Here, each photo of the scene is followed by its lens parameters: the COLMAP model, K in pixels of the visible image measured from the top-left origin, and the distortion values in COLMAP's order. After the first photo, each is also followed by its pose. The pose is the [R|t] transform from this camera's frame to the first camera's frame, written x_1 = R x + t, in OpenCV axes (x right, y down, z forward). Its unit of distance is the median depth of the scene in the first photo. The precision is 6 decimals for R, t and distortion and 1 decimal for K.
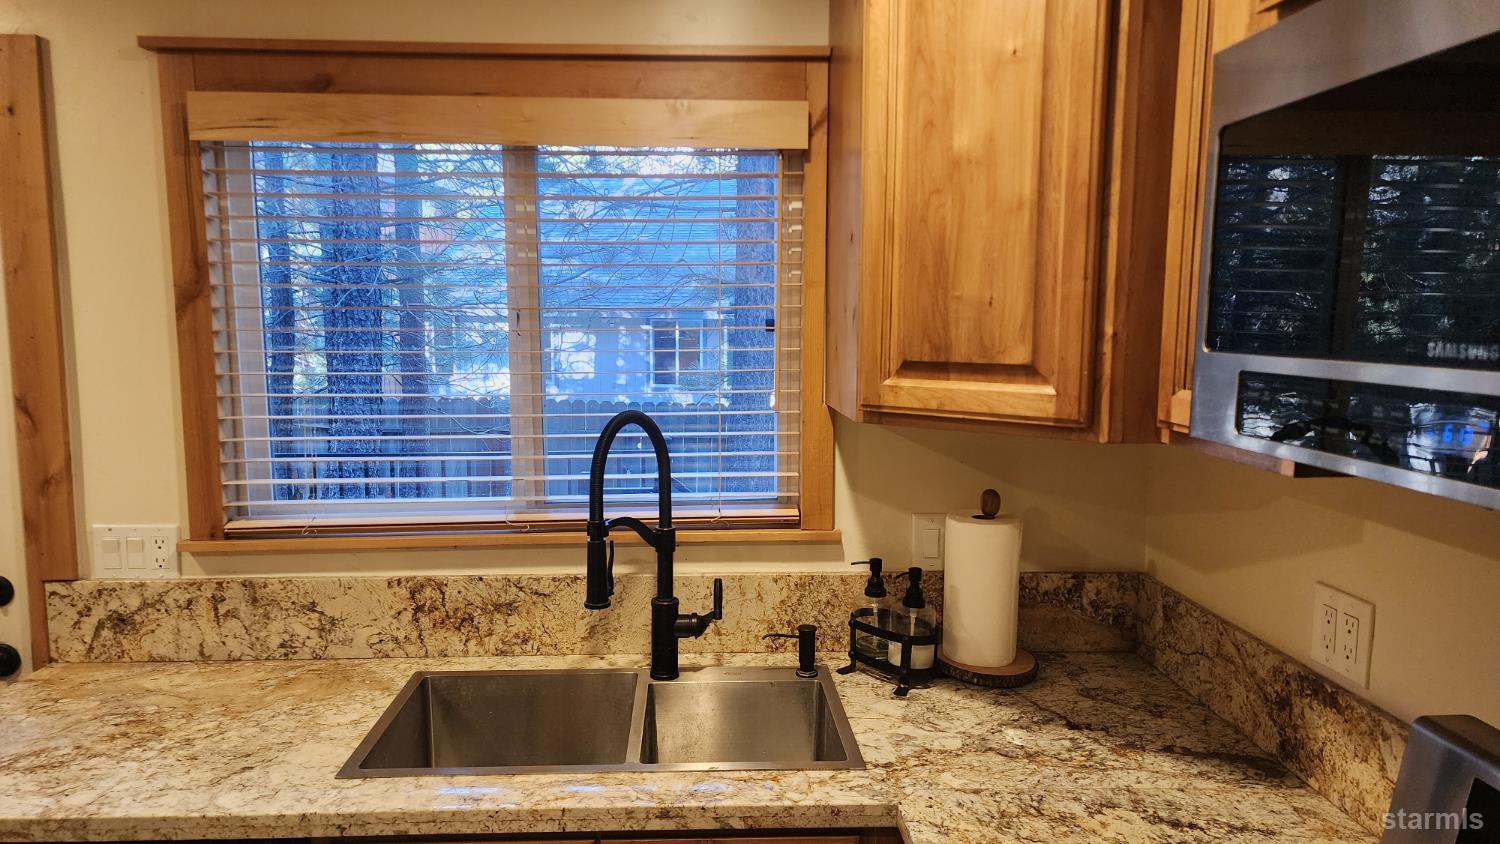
lens RADIAL K [[993.3, 0, 747.6], [0, 993.3, 430.9], [0, 0, 1]] dist [0.046592, 0.000267]
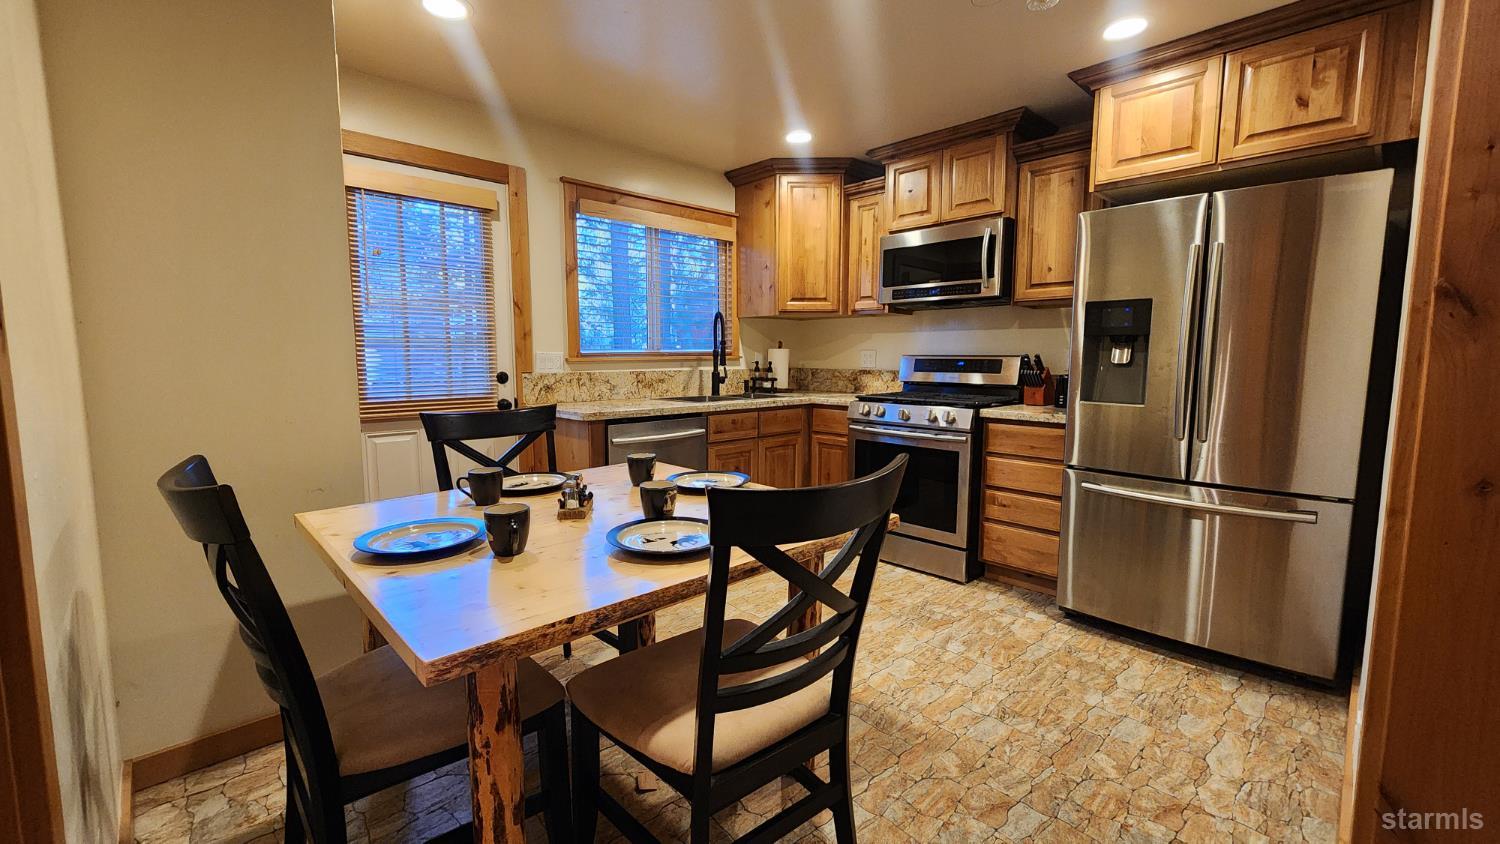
lens RADIAL K [[609.5, 0, 749.8], [0, 609.5, 417.6], [0, 0, 1]] dist [0.000777, -0.000269]
pose [[0.740495, -0.072407, 0.668150, -1.318630], [0.080148, 0.996599, 0.019174, 0.280360], [-0.667266, 0.039353, 0.743779, -0.567886]]
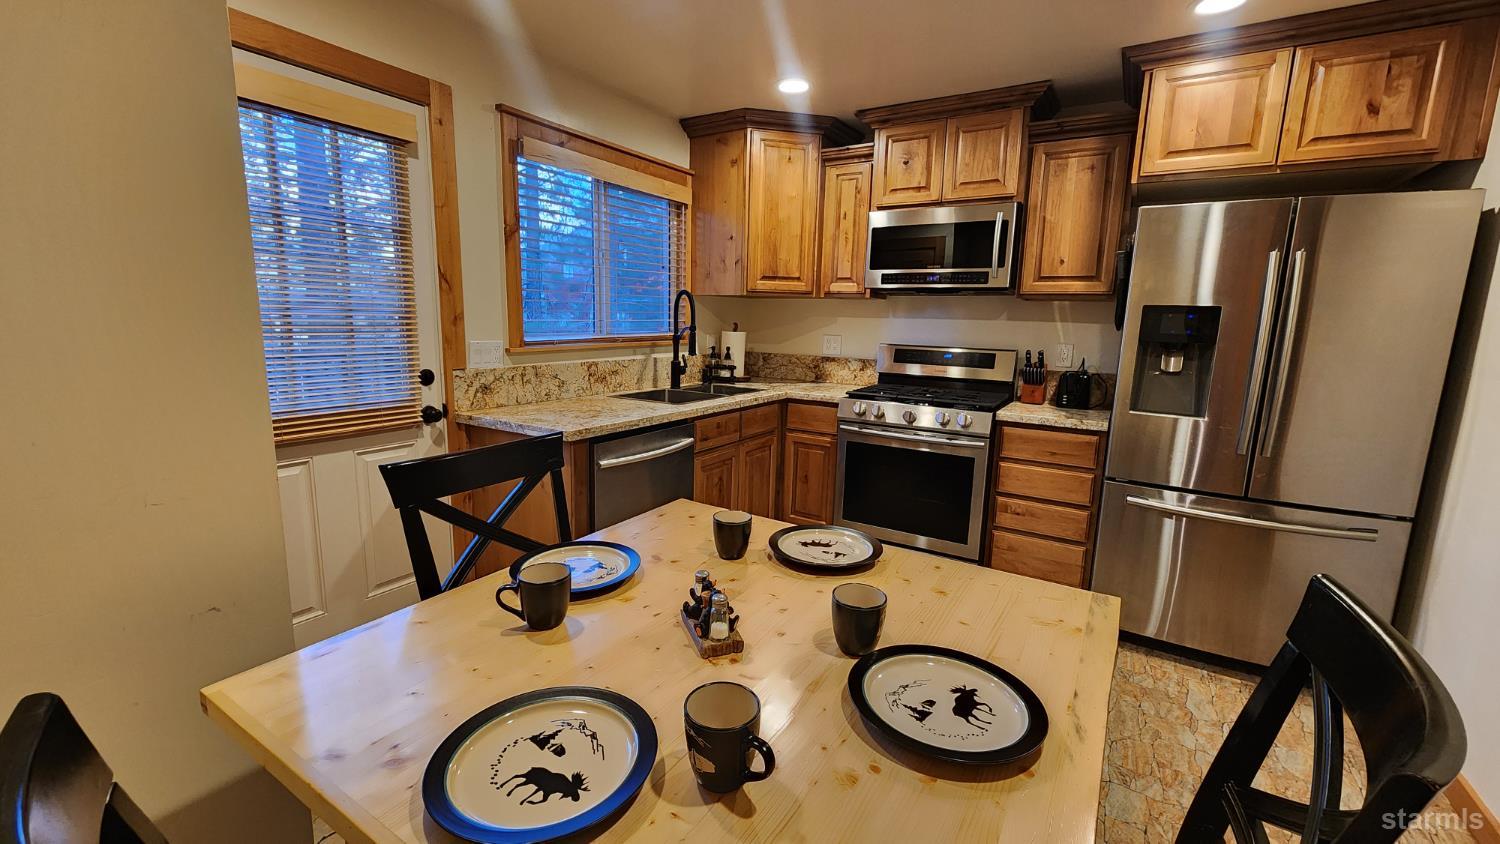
lens RADIAL K [[609.5, 0, 748.3], [0, 609.5, 417.6], [0, 0, 1]] dist [0.000777, -0.000269]
pose [[0.553584, -0.125186, 0.823331, -1.354440], [0.074164, 0.992120, 0.100984, 0.162672], [-0.829485, 0.005158, 0.558506, -0.130704]]
